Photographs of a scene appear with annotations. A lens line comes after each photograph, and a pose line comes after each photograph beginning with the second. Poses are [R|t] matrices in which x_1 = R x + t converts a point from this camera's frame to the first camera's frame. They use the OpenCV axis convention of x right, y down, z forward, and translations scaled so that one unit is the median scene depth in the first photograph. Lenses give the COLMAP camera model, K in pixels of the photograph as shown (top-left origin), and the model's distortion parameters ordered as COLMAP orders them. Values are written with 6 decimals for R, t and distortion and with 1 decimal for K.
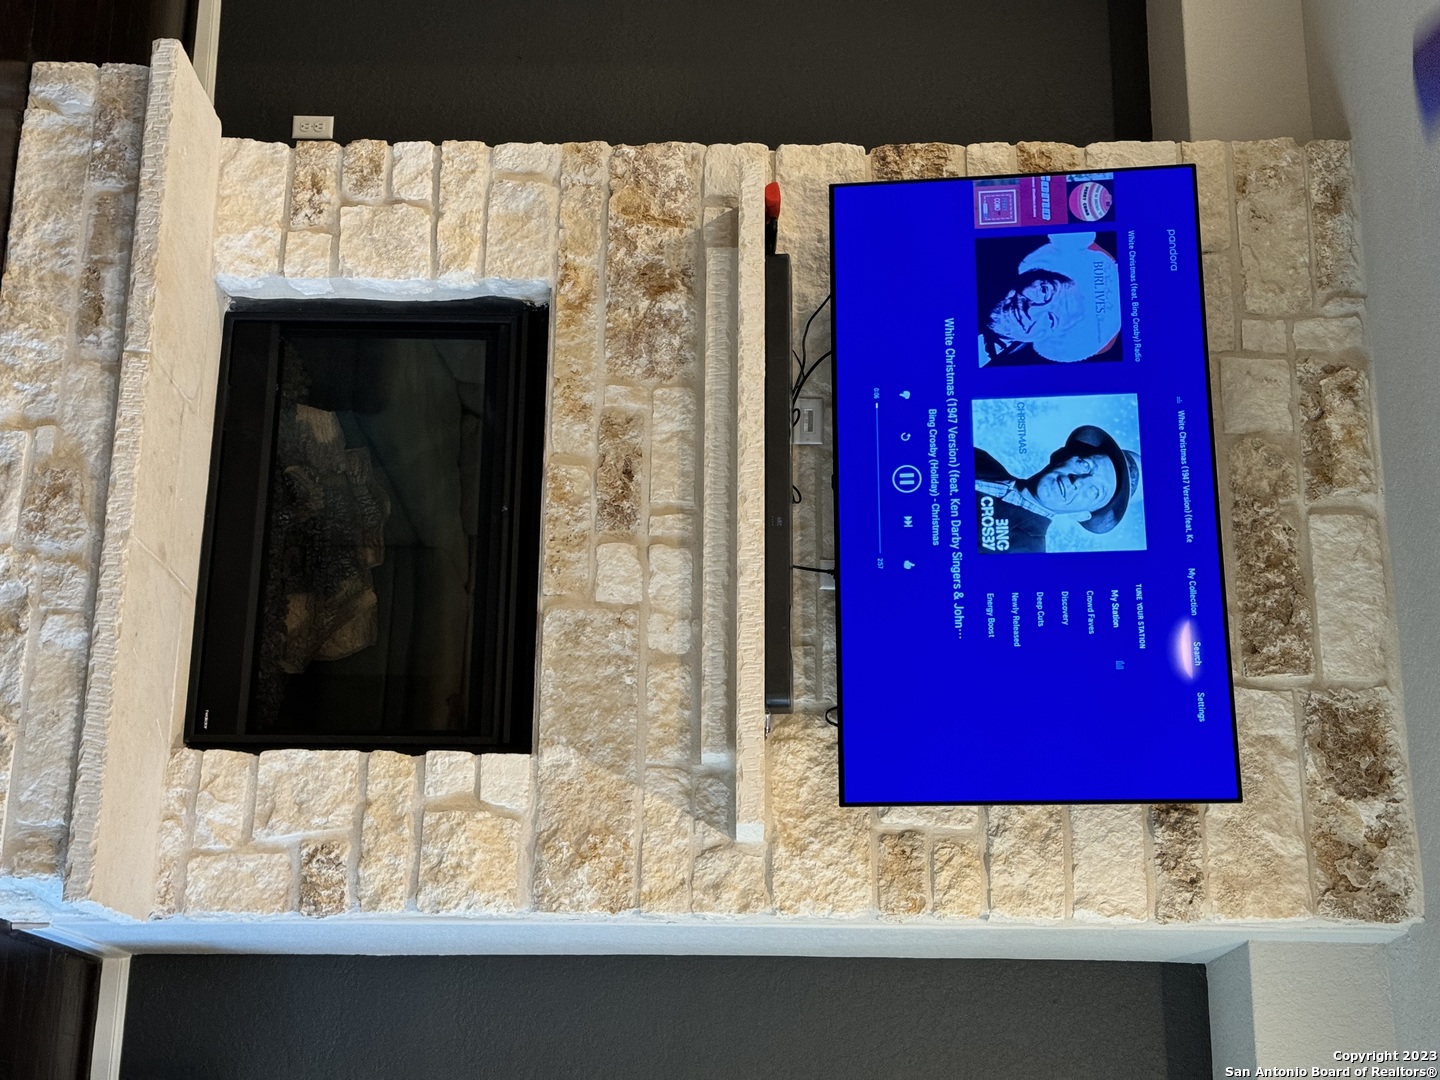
lens RADIAL K [[1981.4, 0, 720.0], [0, 1981.4, 540.0], [0, 0, 1]] dist [0.135258, -0.021346]
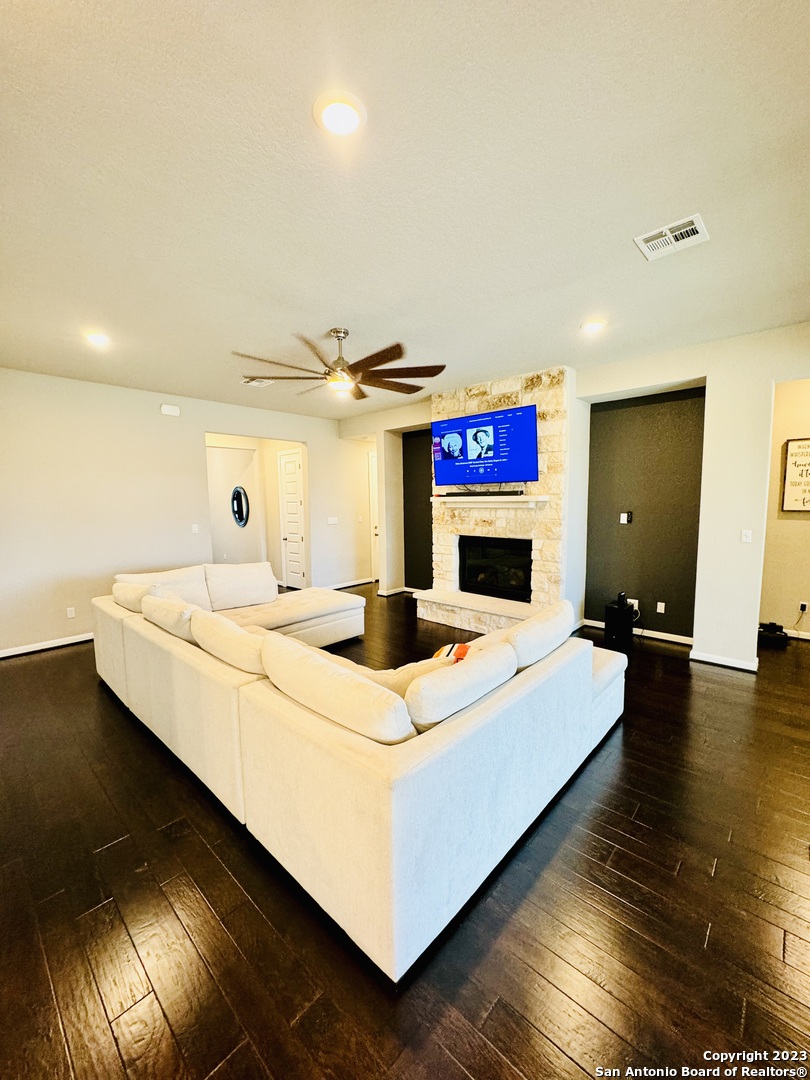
lens RADIAL K [[426.6, 0, 406.3], [0, 426.6, 539.8], [0, 0, 1]] dist [-0.004954, -0.000068]
pose [[-0.010204, -0.996488, -0.083118, 0.002544], [0.904100, 0.026318, -0.426509, 0.287490], [0.427199, -0.079499, 0.900656, -0.169441]]
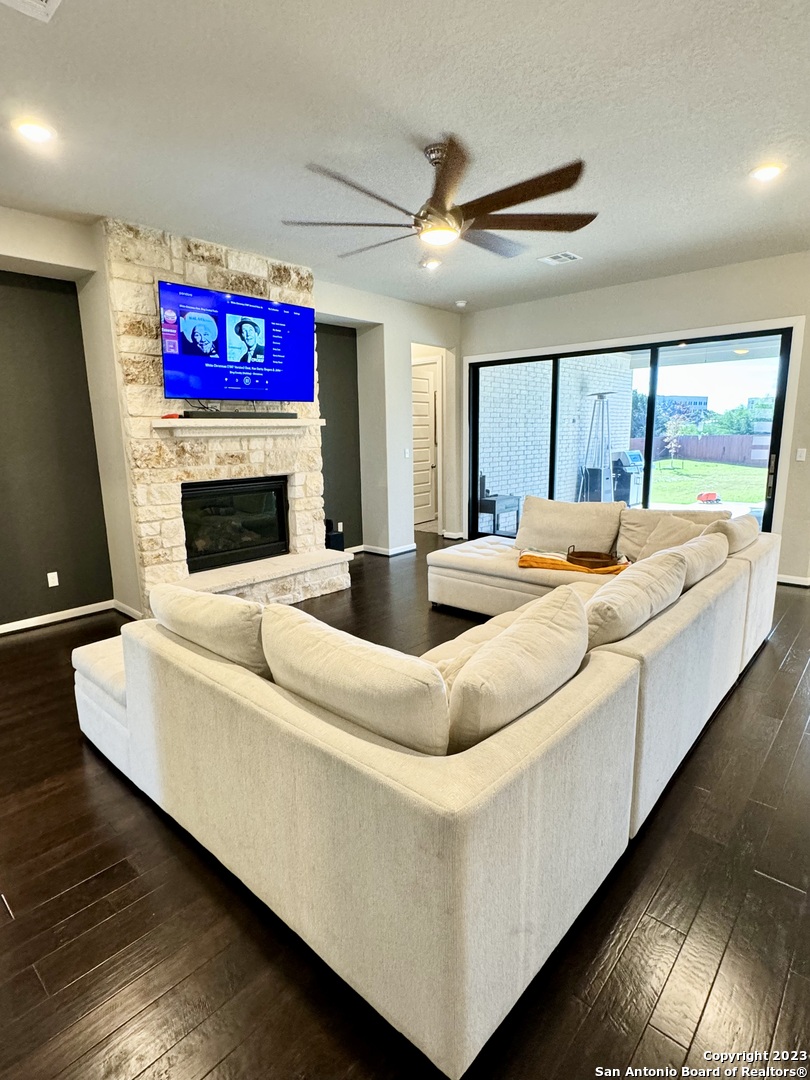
lens RADIAL K [[556.5, 0, 405.0], [0, 556.5, 540.0], [0, 0, 1]] dist [-0.006097, 0.001795]
pose [[-0.032231, -0.981430, -0.189094, -0.013692], [0.417070, -0.185140, 0.889818, -0.901718], [-0.908303, -0.050185, 0.415292, 0.262816]]
